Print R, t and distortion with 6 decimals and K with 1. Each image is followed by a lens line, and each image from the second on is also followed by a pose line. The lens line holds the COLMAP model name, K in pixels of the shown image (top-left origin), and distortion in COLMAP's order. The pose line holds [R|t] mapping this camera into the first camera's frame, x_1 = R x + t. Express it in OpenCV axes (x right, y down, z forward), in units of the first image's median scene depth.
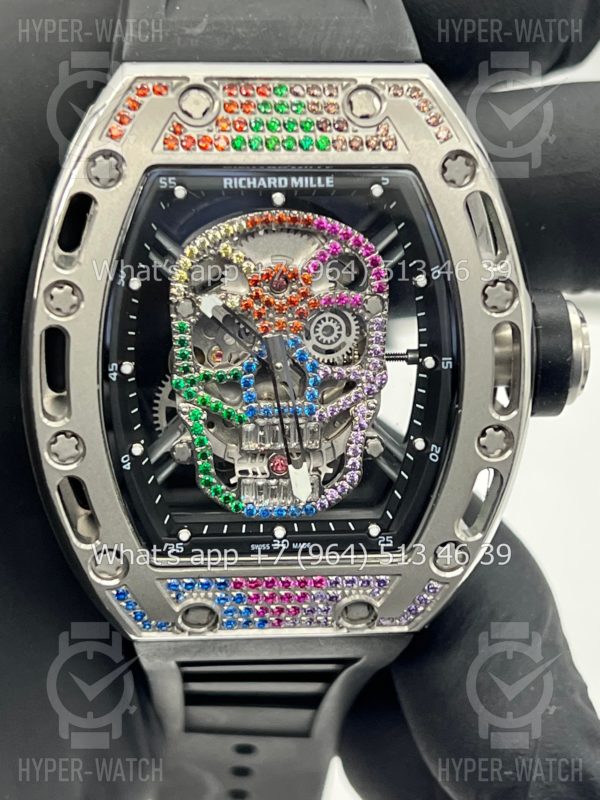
lens RADIAL K [[1902.4, 0, 300.0], [0, 1902.4, 400.0], [0, 0, 1]] dist [0.284684, -0.710195]
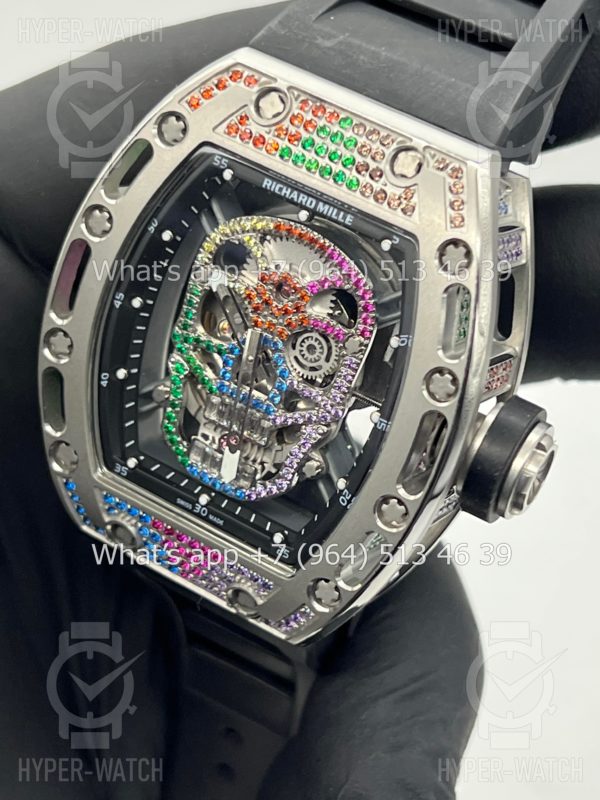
lens RADIAL K [[1902.4, 0, 300.0], [0, 1902.4, 400.0], [0, 0, 1]] dist [0.284684, -0.710195]
pose [[0.805990, 0.427595, -0.409320, 0.460626], [-0.405989, 0.902554, 0.143419, -0.162082], [0.430758, 0.050585, 0.901049, 0.042810]]
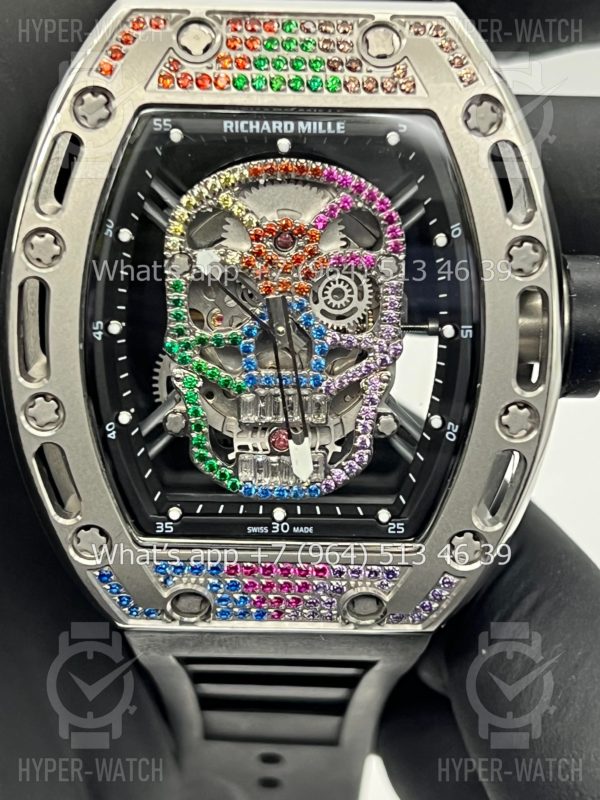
lens RADIAL K [[1902.4, 0, 300.0], [0, 1902.4, 400.0], [0, 0, 1]] dist [0.284684, -0.710195]
pose [[0.996180, 0.027969, -0.082724, 0.074033], [-0.030146, 0.999228, -0.025188, 0.038091], [0.081956, 0.027586, 0.996254, 0.094193]]
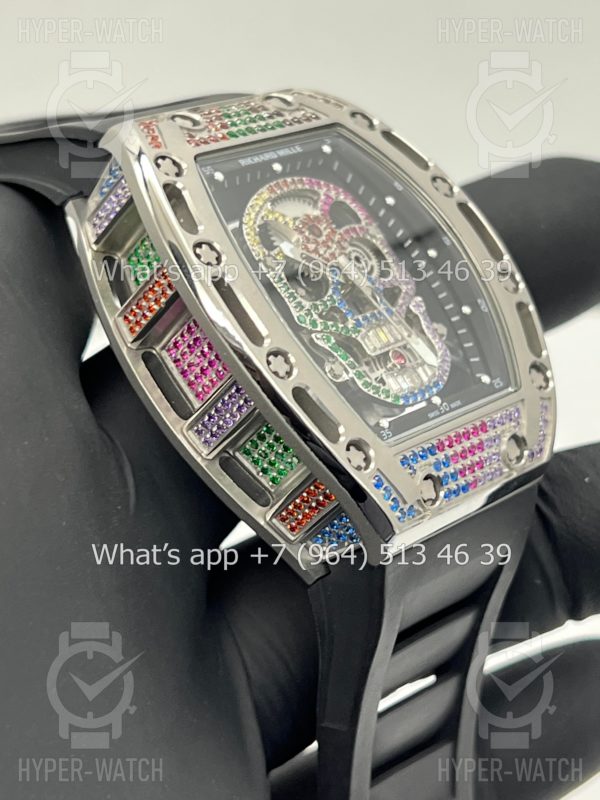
lens RADIAL K [[1902.4, 0, 300.0], [0, 1902.4, 400.0], [0, 0, 1]] dist [0.284684, -0.710195]
pose [[0.701315, -0.308459, 0.642658, -0.808262], [0.614425, 0.718673, -0.325561, 0.394588], [-0.361439, 0.623187, 0.693542, 0.246885]]
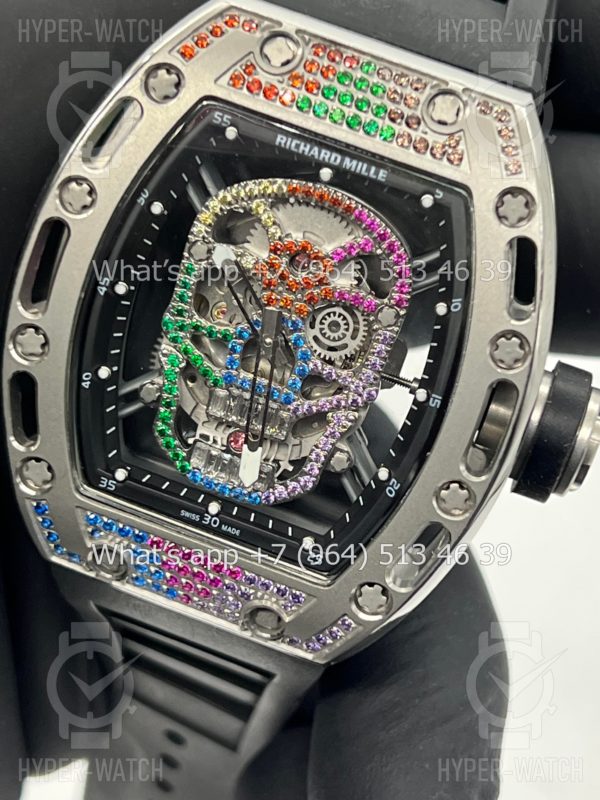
lens RADIAL K [[1902.4, 0, 300.0], [0, 1902.4, 400.0], [0, 0, 1]] dist [0.284684, -0.710195]
pose [[0.917577, 0.349558, -0.189374, 0.192414], [-0.354918, 0.934878, 0.005963, -0.001881], [0.179126, 0.061741, 0.981887, 0.073593]]
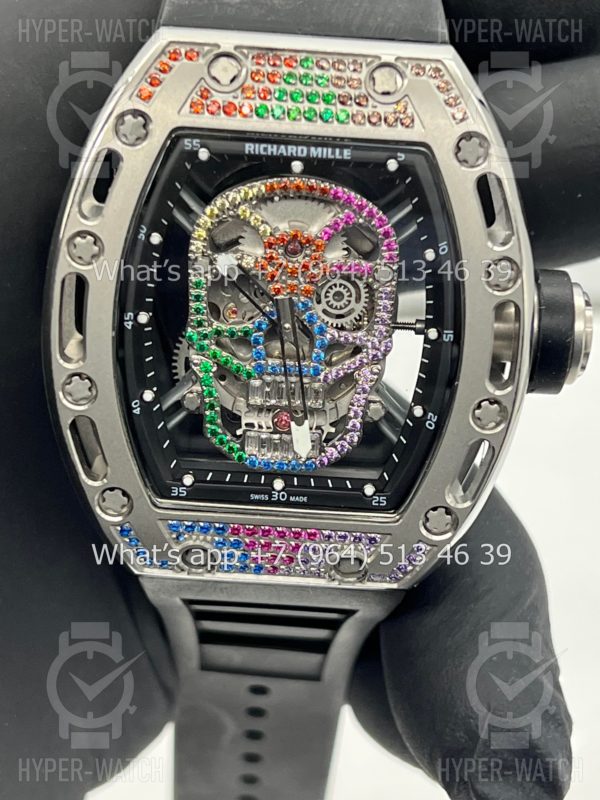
lens RADIAL K [[1902.4, 0, 300.0], [0, 1902.4, 400.0], [0, 0, 1]] dist [0.284684, -0.710195]
pose [[0.994243, 0.076792, -0.074720, 0.077002], [-0.074711, 0.996746, 0.030268, -0.009871], [0.076801, -0.024511, 0.996745, -0.044307]]
